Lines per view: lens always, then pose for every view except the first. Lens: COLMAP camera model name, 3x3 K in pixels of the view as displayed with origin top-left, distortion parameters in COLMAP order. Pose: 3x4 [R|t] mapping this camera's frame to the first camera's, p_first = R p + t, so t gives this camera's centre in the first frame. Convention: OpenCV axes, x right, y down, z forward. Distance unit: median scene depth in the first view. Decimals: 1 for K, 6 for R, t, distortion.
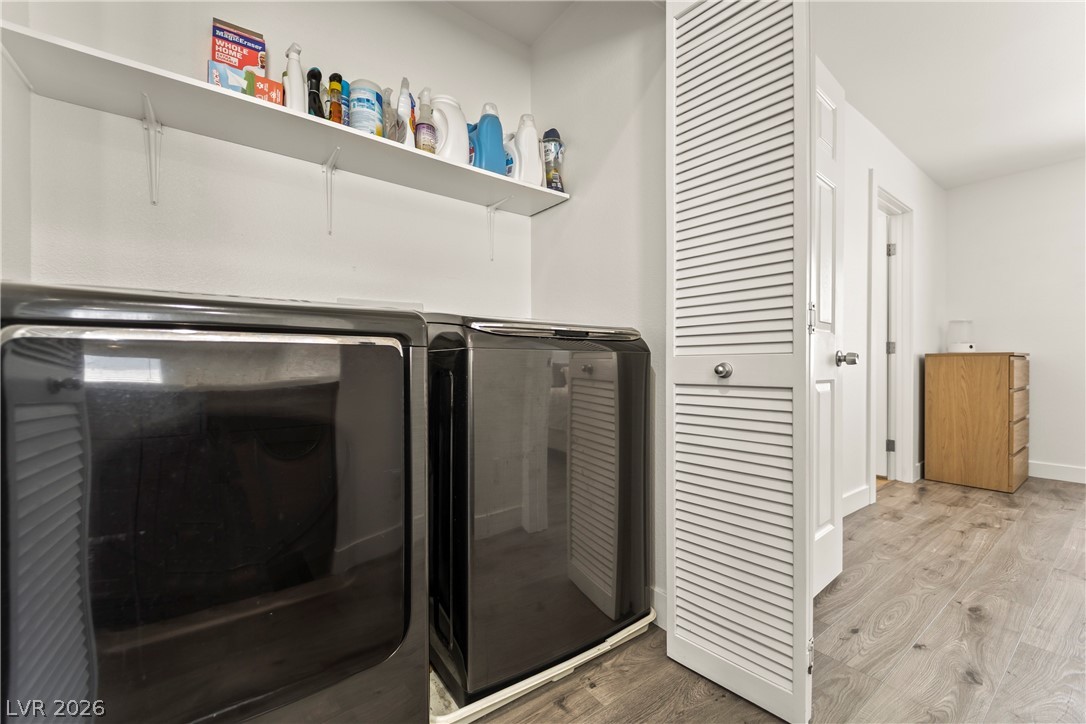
lens RADIAL K [[436.0, 0, 549.0], [0, 436.0, 366.8], [0, 0, 1]] dist [0.018014, -0.007887]
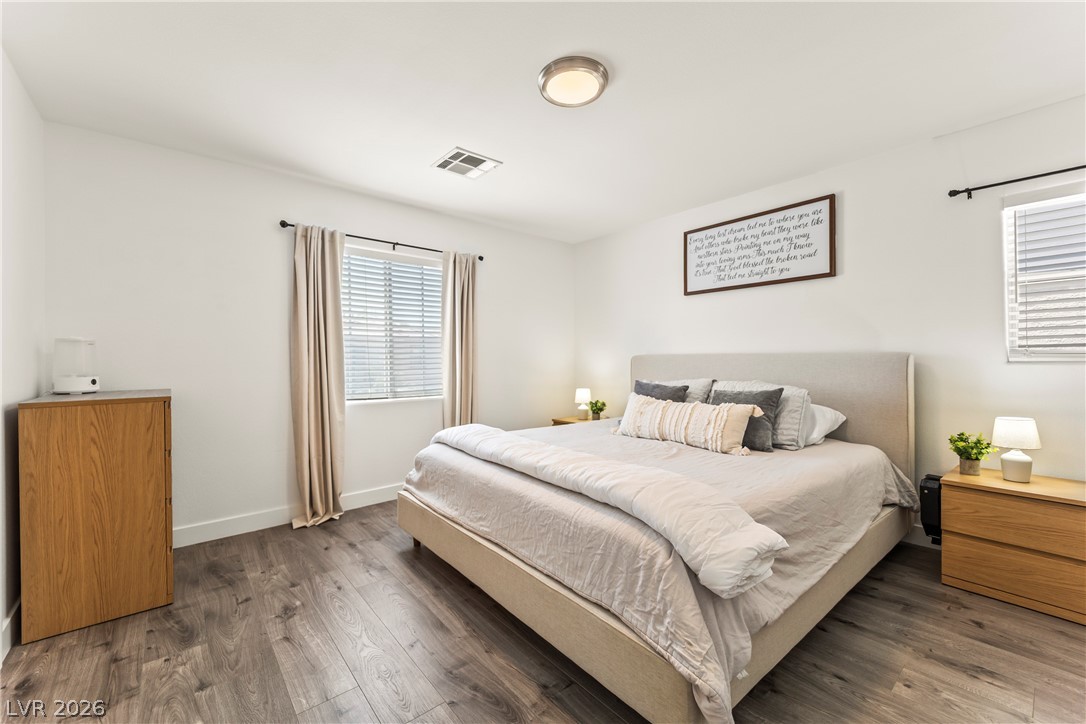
lens RADIAL K [[436.0, 0, 544.9], [0, 436.0, 371.1], [0, 0, 1]] dist [0.018014, -0.007887]
pose [[-0.049892, -0.006332, 0.998735, 0.320735], [0.006972, 0.999953, 0.006688, -0.069966], [-0.998730, 0.007297, -0.049846, 0.424861]]
